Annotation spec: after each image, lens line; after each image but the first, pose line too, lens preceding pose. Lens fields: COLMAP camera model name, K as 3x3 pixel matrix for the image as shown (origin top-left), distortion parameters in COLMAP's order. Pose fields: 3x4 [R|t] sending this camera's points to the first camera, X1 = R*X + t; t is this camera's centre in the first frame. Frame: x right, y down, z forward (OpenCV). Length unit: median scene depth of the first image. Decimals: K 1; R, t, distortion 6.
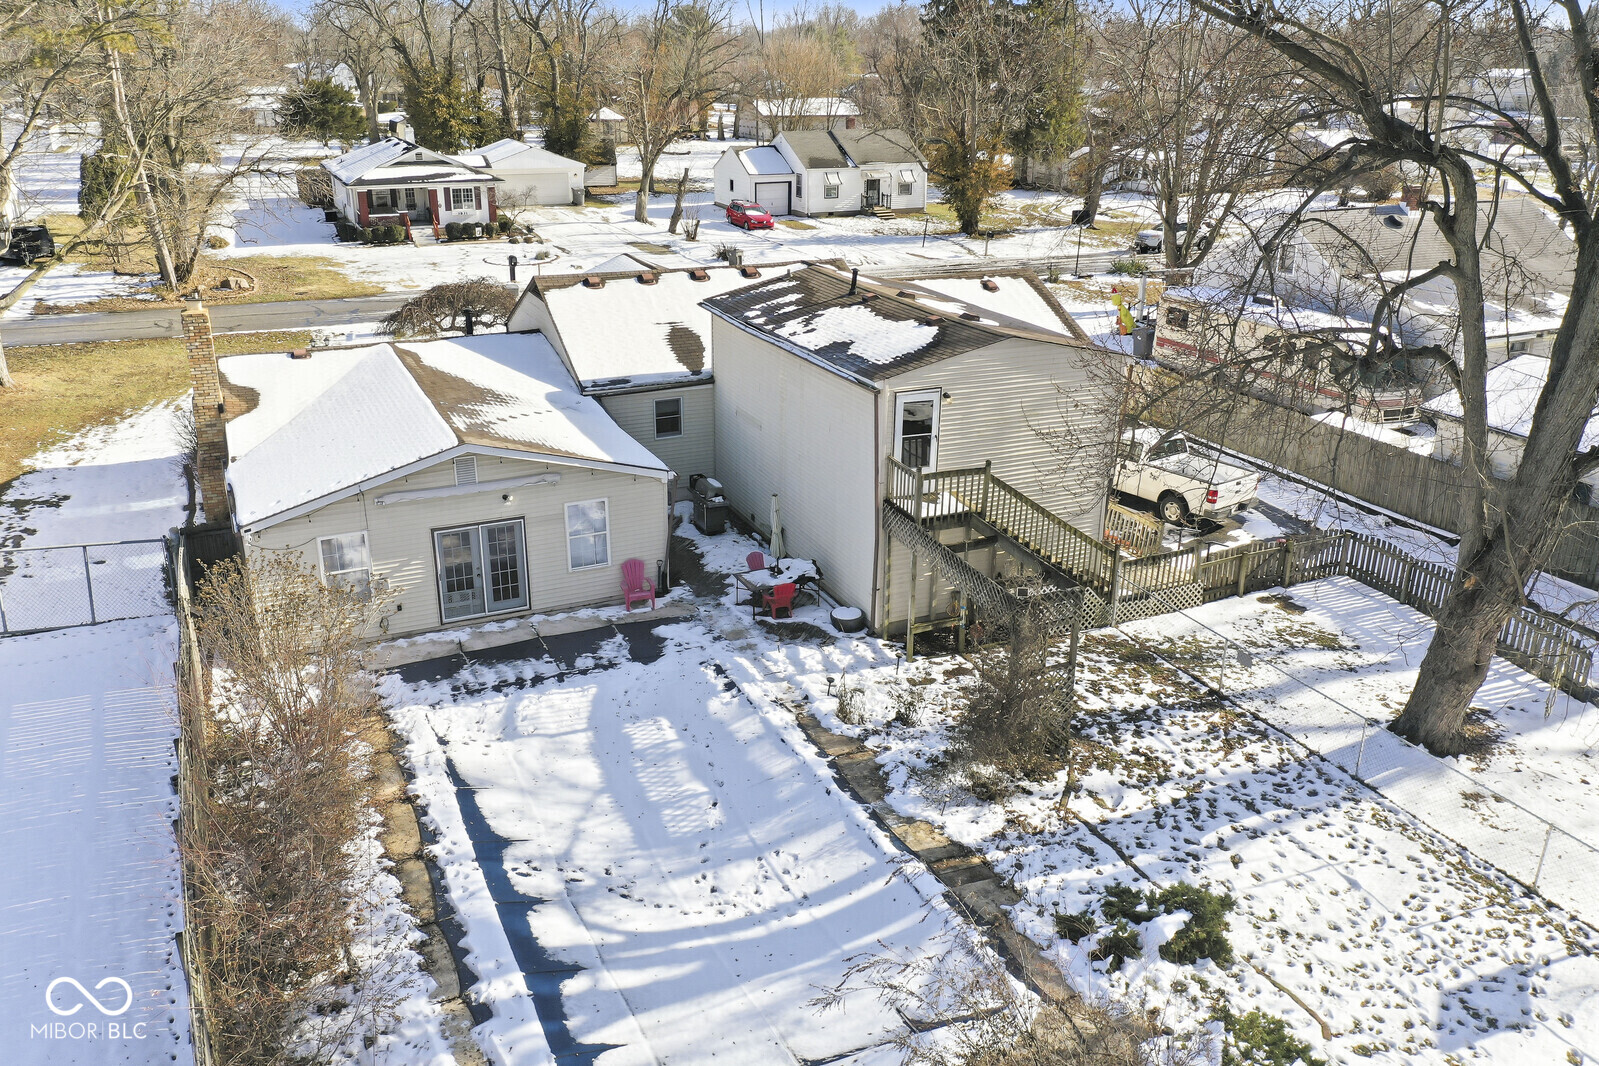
lens RADIAL K [[1266.6, 0, 799.5], [0, 1266.6, 533.0], [0, 0, 1]] dist [-0.003736, 0.006255]
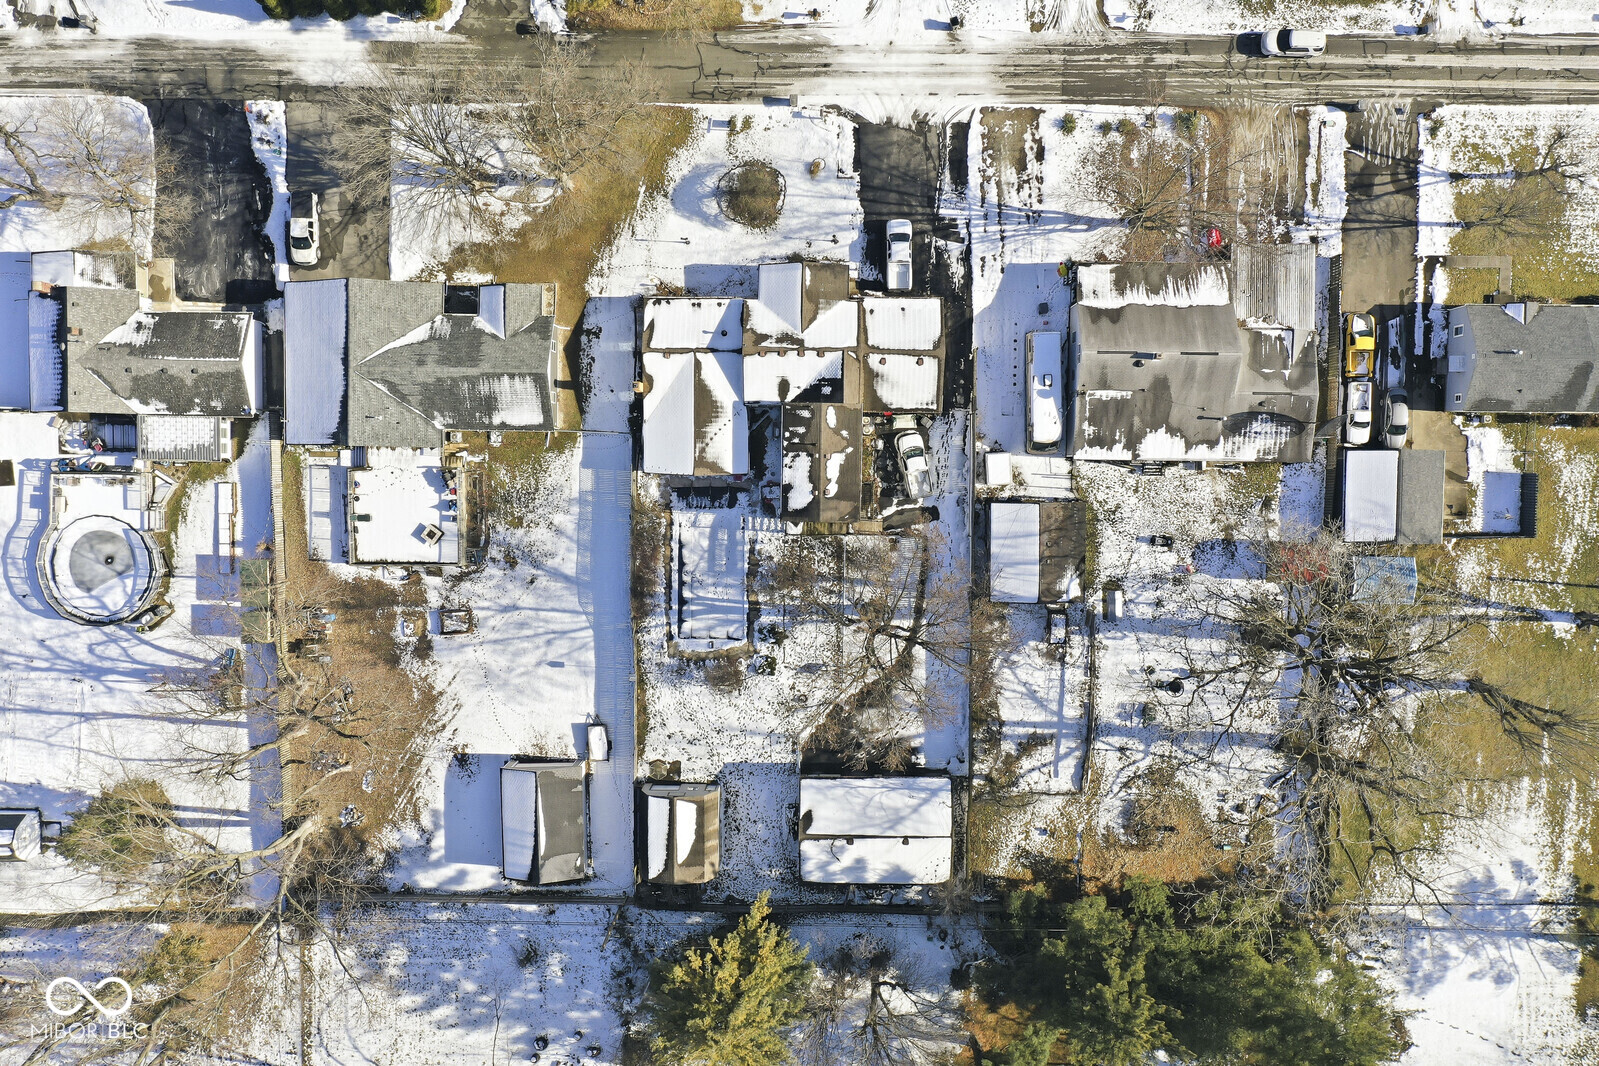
lens RADIAL K [[1266.6, 0, 799.5], [0, 1266.6, 533.0], [0, 0, 1]] dist [-0.003736, 0.006255]
pose [[0.903239, 0.429076, -0.007220, 0.152063], [-0.127071, 0.283487, 0.950520, -3.854311], [0.409892, -0.857630, 0.310580, -0.293795]]
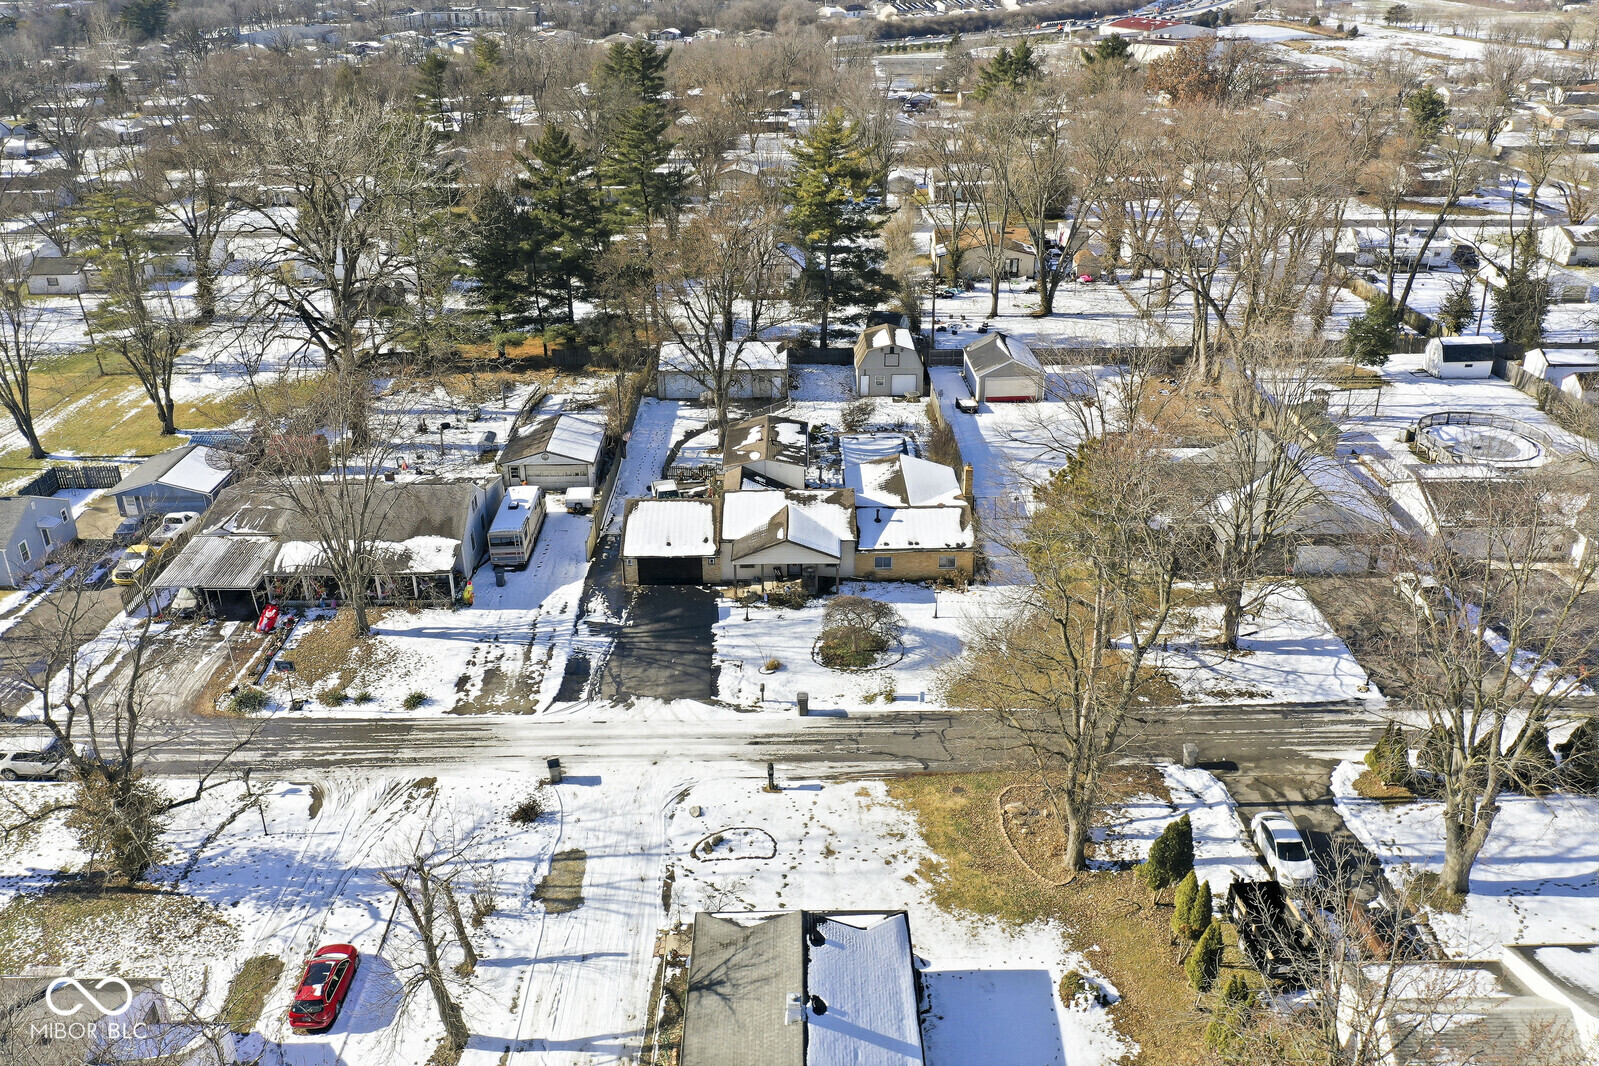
lens RADIAL K [[1266.6, 0, 799.5], [0, 1266.6, 533.0], [0, 0, 1]] dist [-0.003736, 0.006255]
pose [[-0.909147, -0.181333, 0.374926, -1.464568], [0.146782, 0.702963, 0.695915, -2.616495], [-0.389751, 0.687722, -0.612481, 3.602741]]
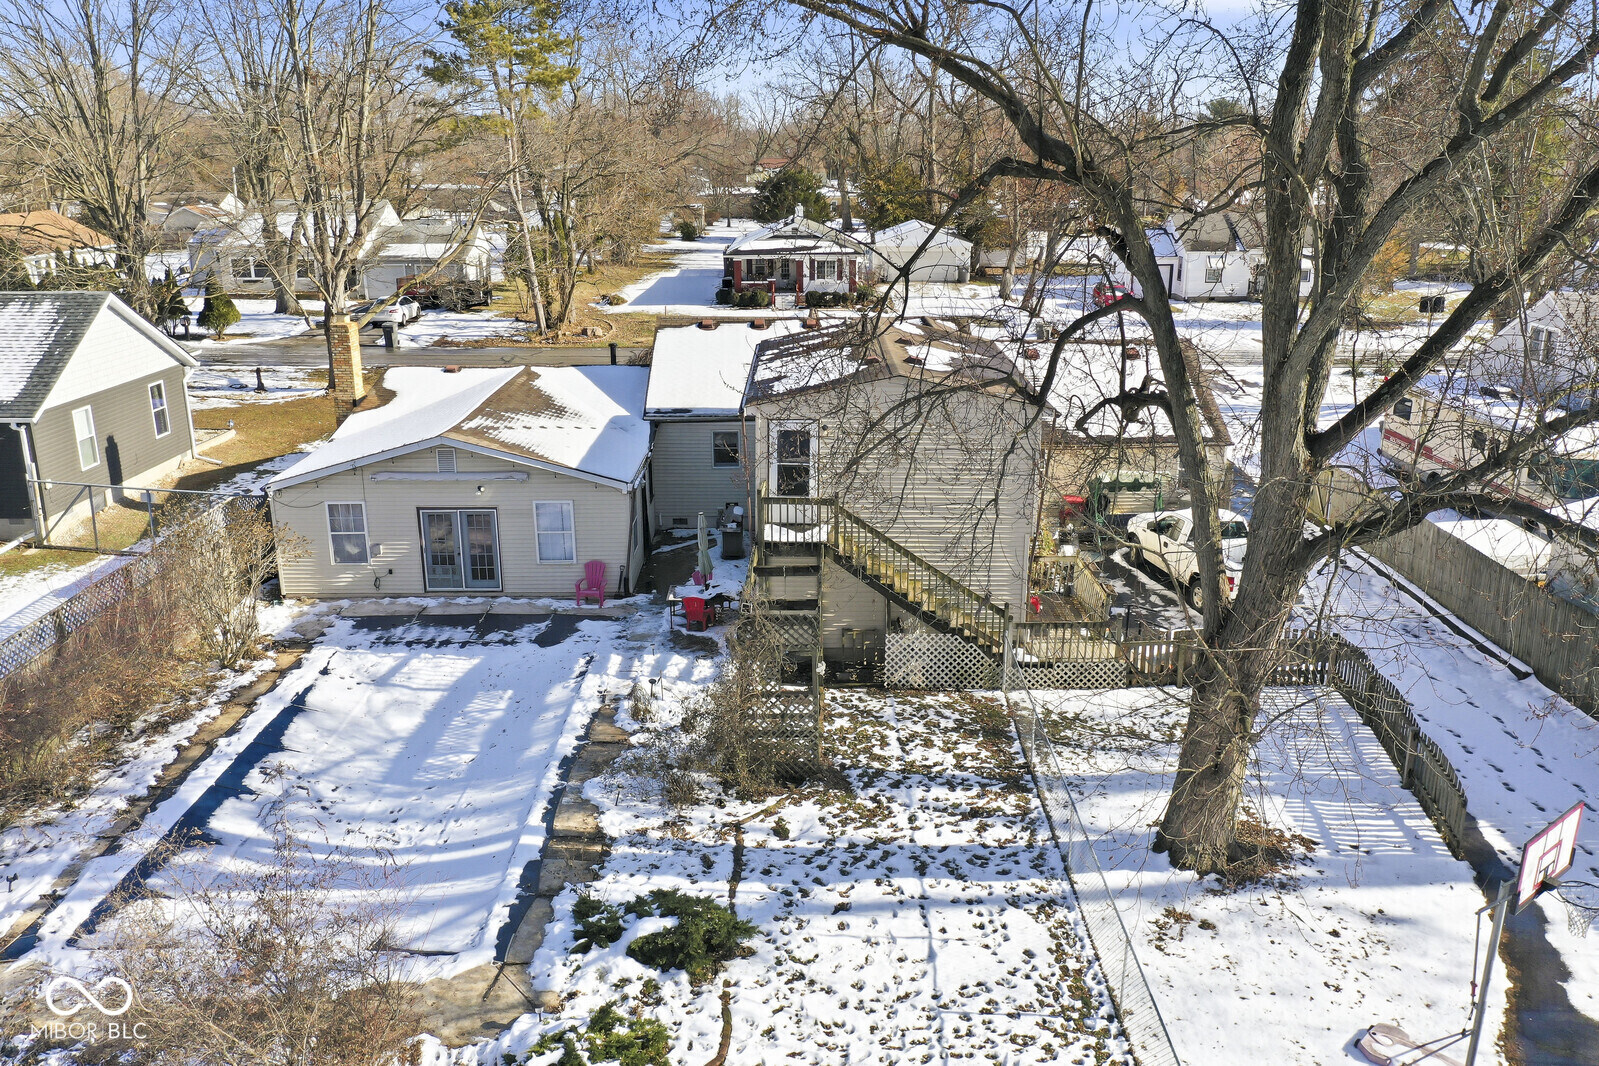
lens RADIAL K [[1268.3, 0, 780.7], [0, 1268.3, 528.7], [0, 0, 1]] dist [0.008855, 0.008828]
pose [[0.902153, 0.110321, -0.417072, 0.501205], [-0.141243, 0.989001, -0.043912, 0.020243], [0.407640, 0.098524, 0.907812, 0.069927]]
